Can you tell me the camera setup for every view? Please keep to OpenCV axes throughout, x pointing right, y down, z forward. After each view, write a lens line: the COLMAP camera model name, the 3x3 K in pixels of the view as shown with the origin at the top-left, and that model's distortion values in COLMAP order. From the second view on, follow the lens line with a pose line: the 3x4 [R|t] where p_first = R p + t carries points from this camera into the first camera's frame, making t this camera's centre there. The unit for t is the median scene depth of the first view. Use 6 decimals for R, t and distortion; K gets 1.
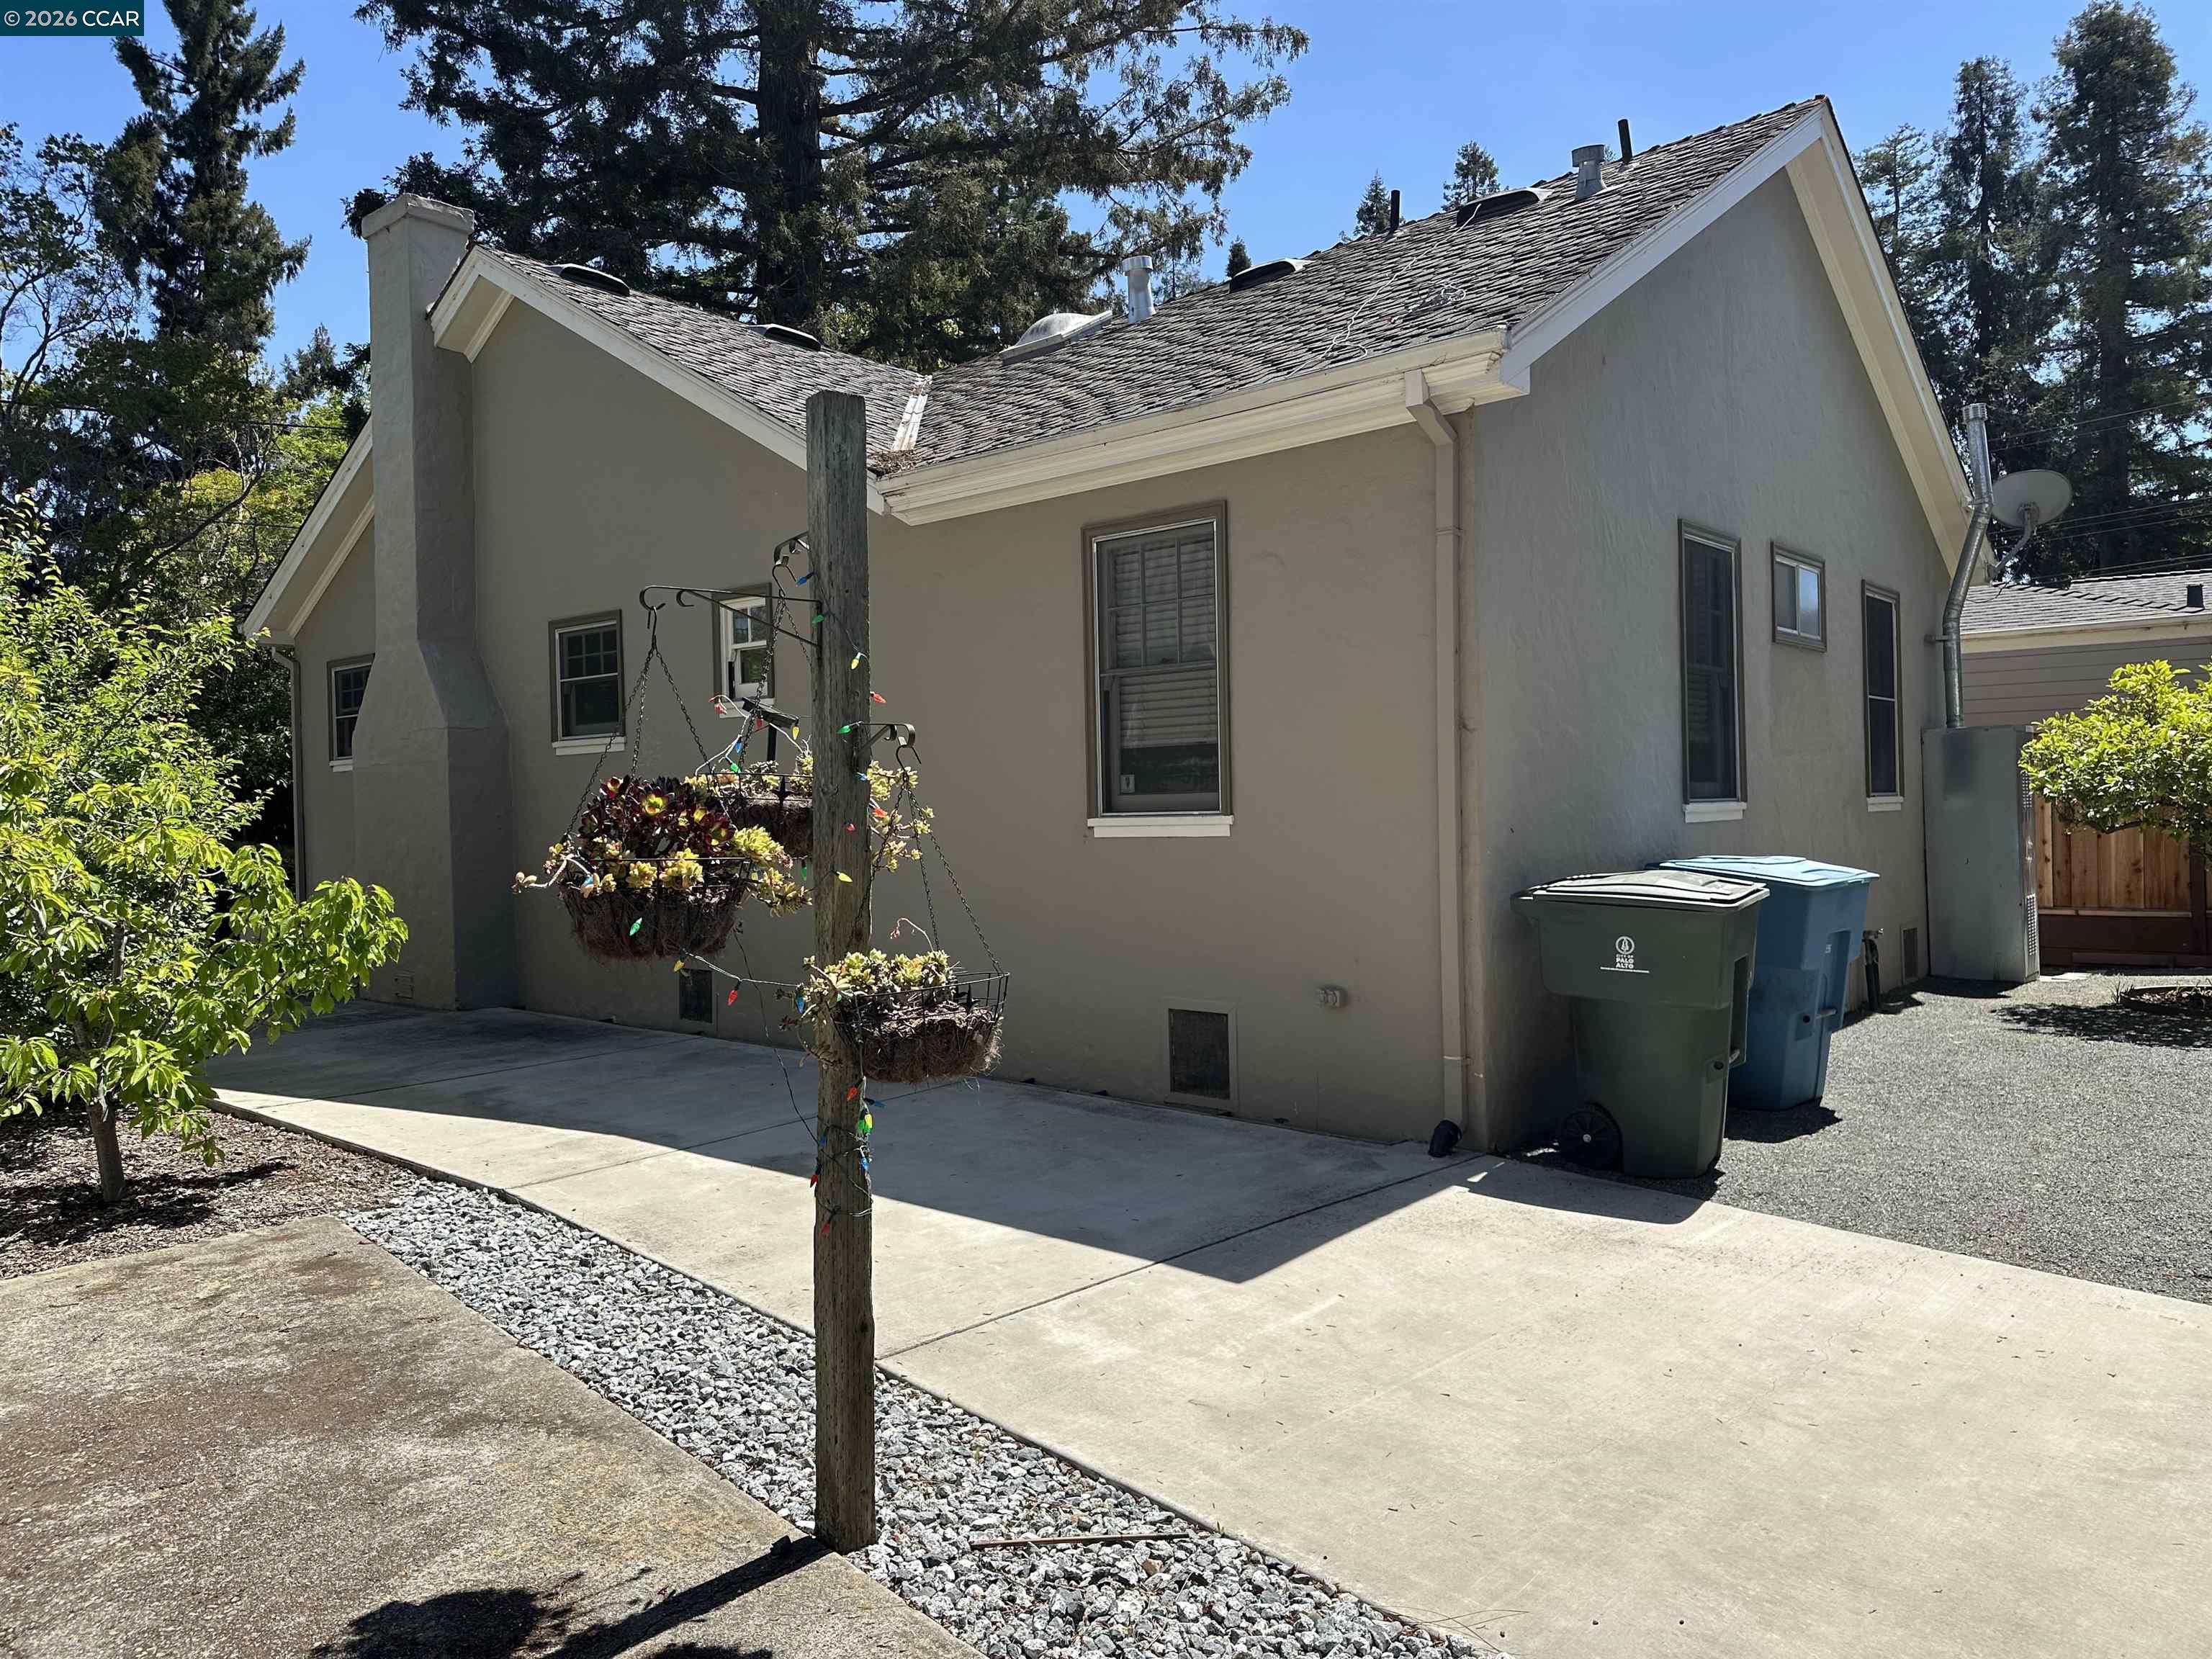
lens RADIAL K [[1554.1, 0, 1095.9], [0, 1554.1, 819.9], [0, 0, 1]] dist [0.058188, -0.084815]
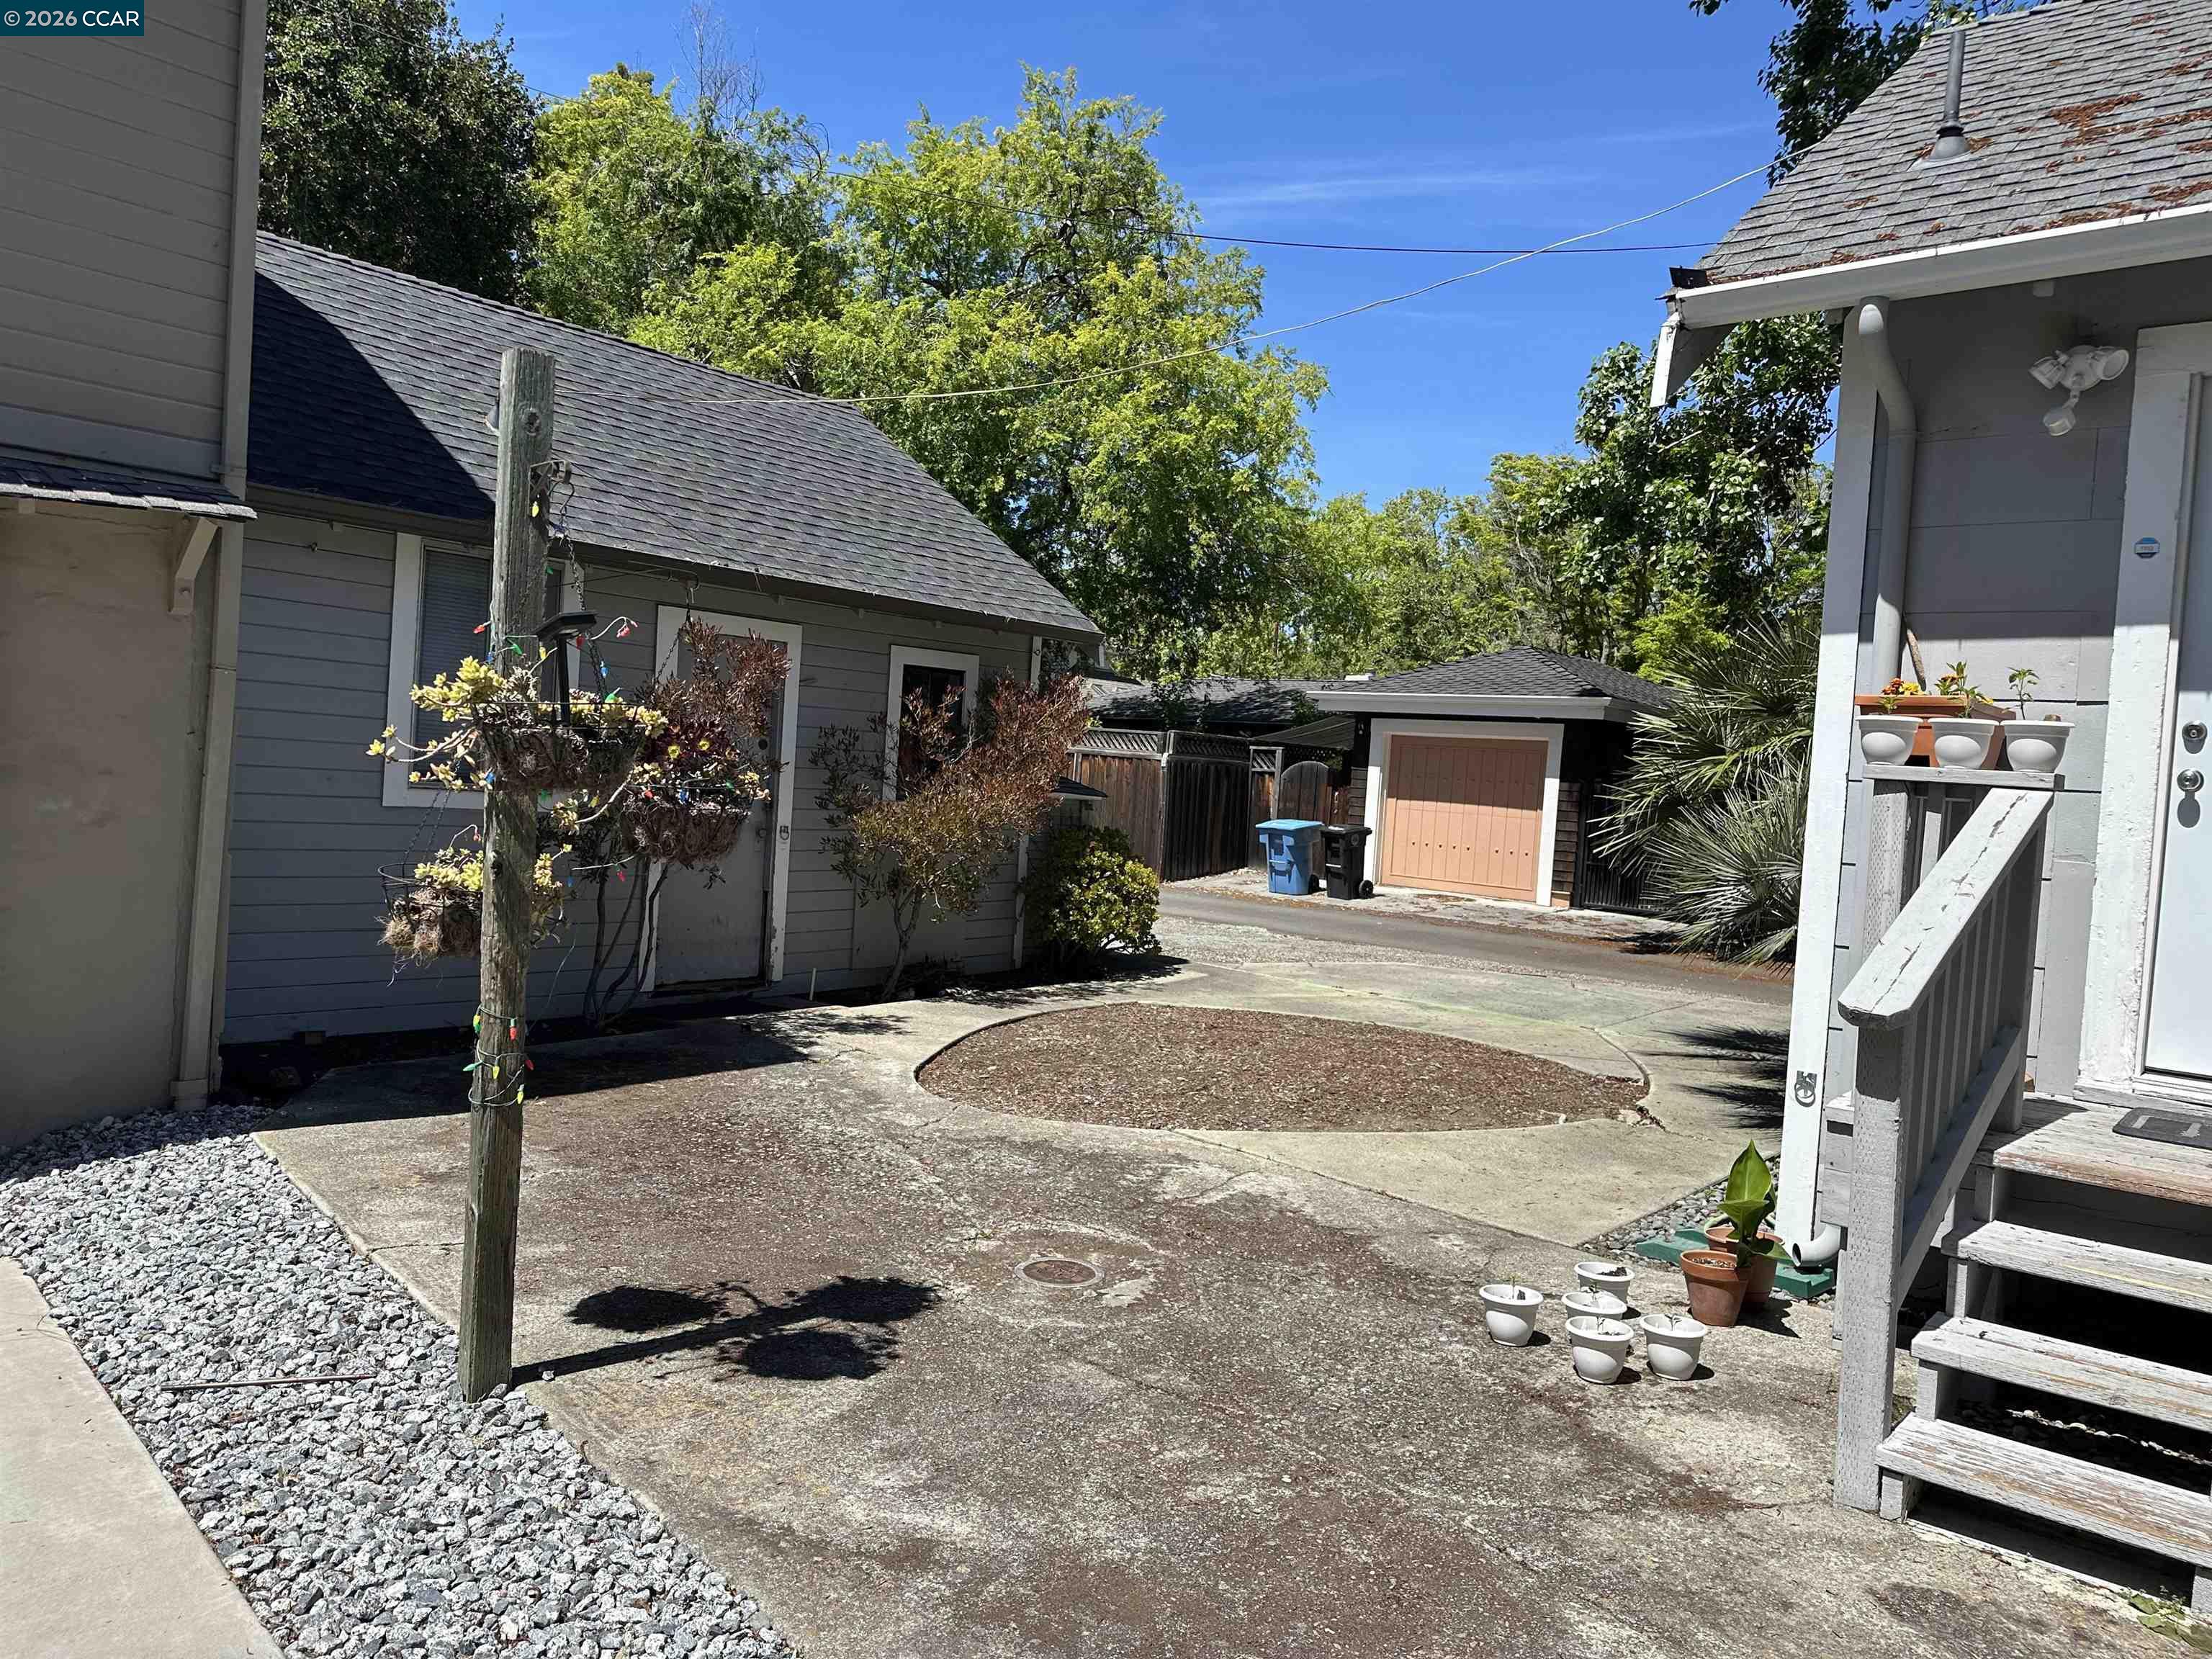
lens RADIAL K [[1554.1, 0, 1095.9], [0, 1554.1, 819.9], [0, 0, 1]] dist [0.058188, -0.084815]
pose [[-0.999009, -0.042930, -0.011791, -0.585149], [-0.043384, 0.998200, 0.041419, -0.009967], [0.009992, 0.041890, -0.999072, 2.178799]]
